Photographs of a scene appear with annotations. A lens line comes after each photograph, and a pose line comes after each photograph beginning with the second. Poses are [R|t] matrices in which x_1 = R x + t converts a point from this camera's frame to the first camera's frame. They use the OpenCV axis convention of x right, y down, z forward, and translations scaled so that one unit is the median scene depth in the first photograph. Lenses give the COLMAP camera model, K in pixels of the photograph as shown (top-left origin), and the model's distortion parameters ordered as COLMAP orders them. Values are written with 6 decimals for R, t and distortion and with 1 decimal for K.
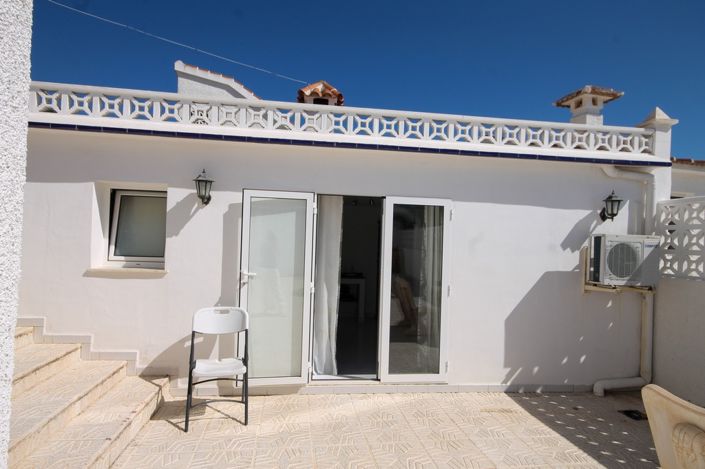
lens RADIAL K [[402.6, 0, 352.5], [0, 402.6, 234.5], [0, 0, 1]] dist [-0.000773, 0.000153]
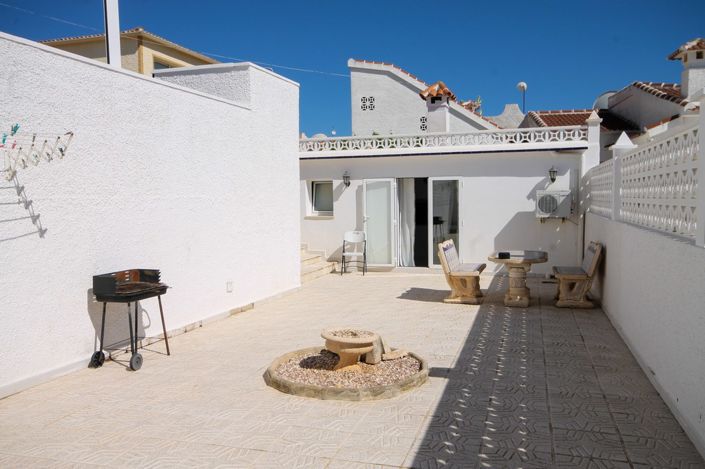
lens RADIAL K [[589.8, 0, 352.5], [0, 589.8, 234.5], [0, 0, 1]] dist [0.005187, 0.002917]
pose [[0.891302, -0.014596, -0.453176, 1.084639], [0.049986, 0.996552, 0.066217, -0.022468], [0.450647, -0.081672, 0.888958, -1.836847]]
